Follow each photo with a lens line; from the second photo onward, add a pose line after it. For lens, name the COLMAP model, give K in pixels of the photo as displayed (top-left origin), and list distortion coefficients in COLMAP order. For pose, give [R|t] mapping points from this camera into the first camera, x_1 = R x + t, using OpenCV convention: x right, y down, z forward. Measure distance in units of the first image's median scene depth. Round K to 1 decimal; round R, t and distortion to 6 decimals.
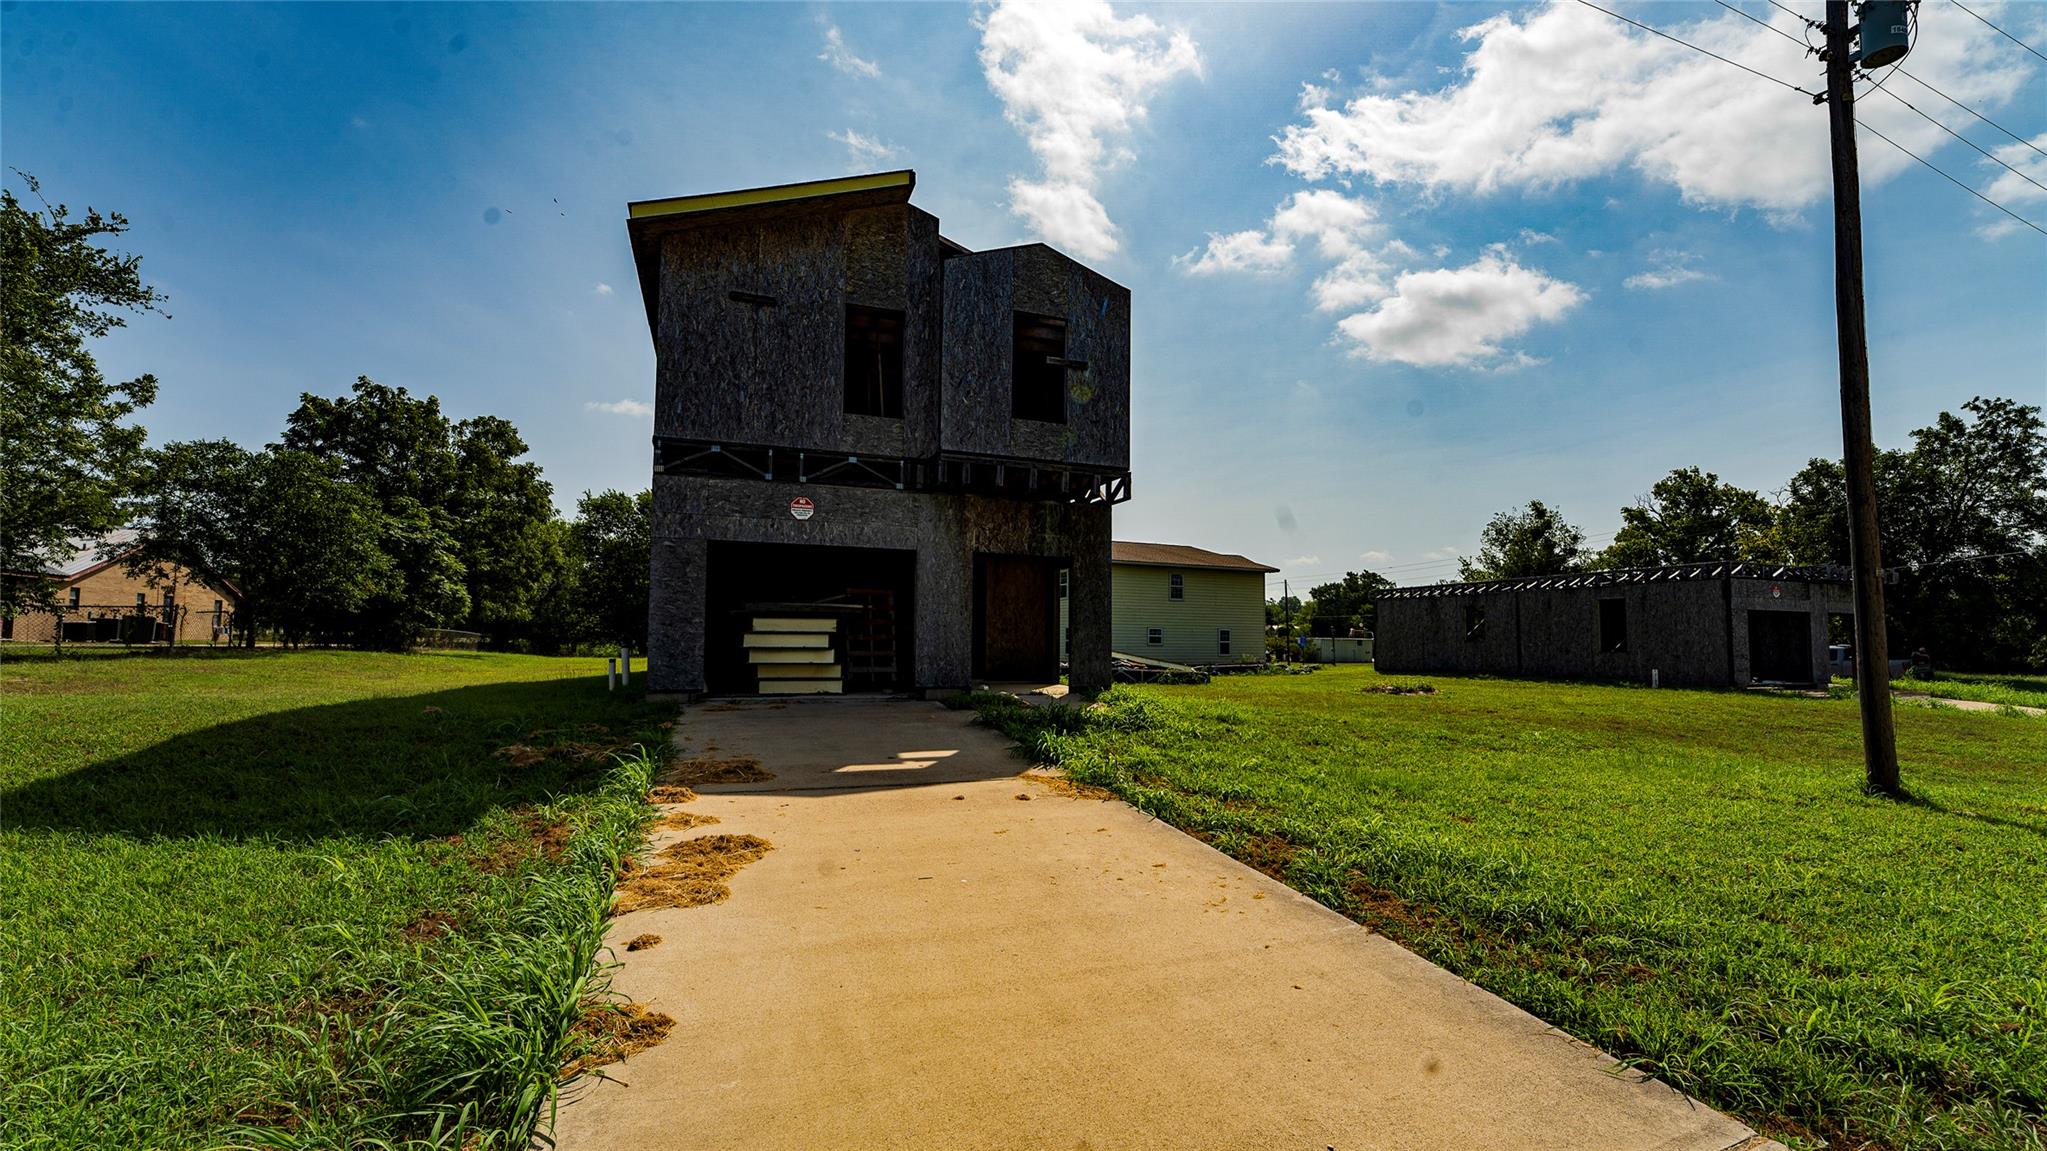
lens RADIAL K [[831.8, 0, 1030.3], [0, 831.8, 595.1], [0, 0, 1]] dist [-0.031363, 0.004835]
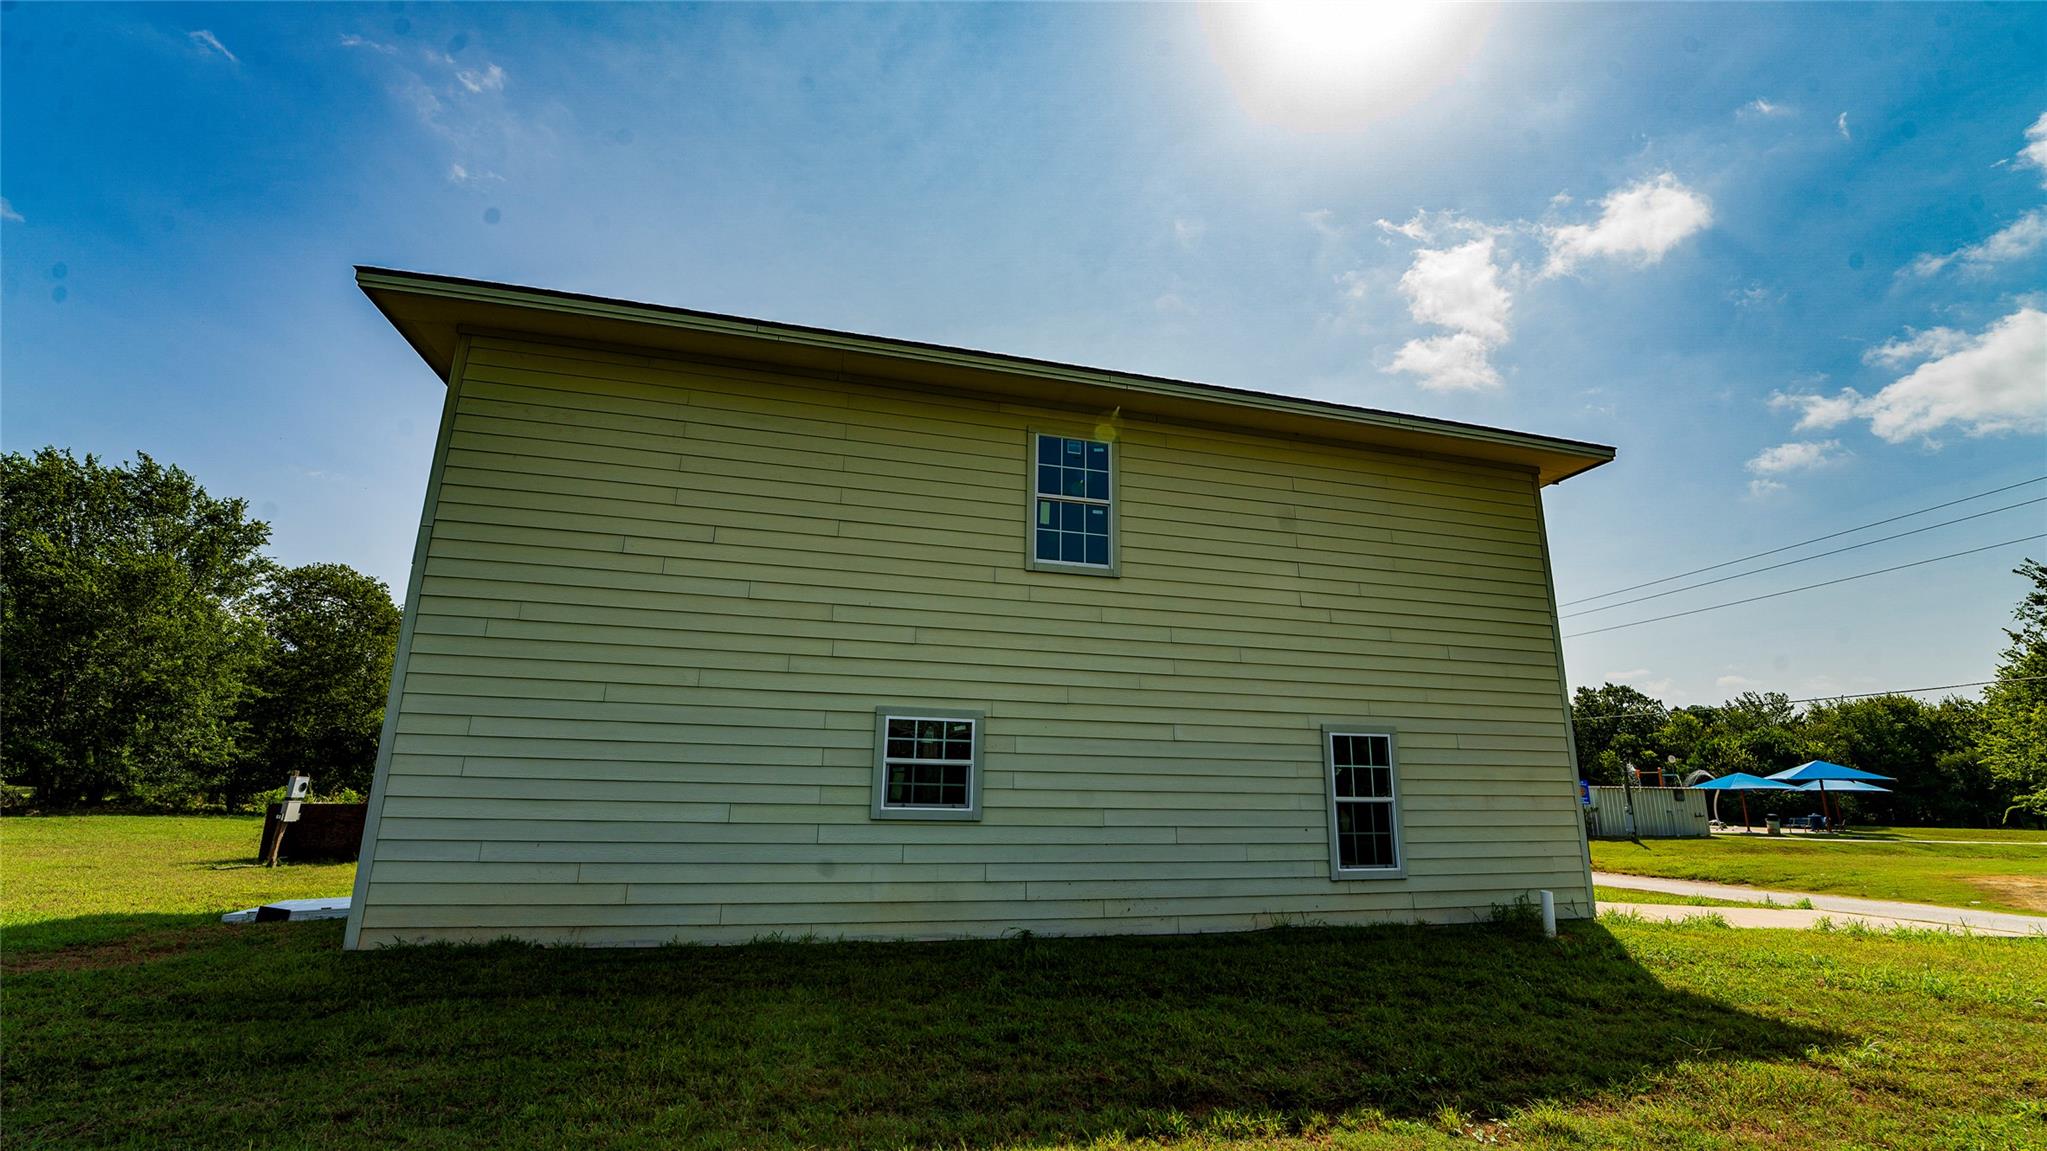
lens RADIAL K [[831.8, 0, 1030.3], [0, 831.8, 595.1], [0, 0, 1]] dist [-0.031363, 0.004835]
pose [[0.984218, -0.033187, -0.173818, 0.162359], [0.002317, 0.984590, -0.174865, 0.036280], [0.176943, 0.171702, 0.969128, 0.666976]]
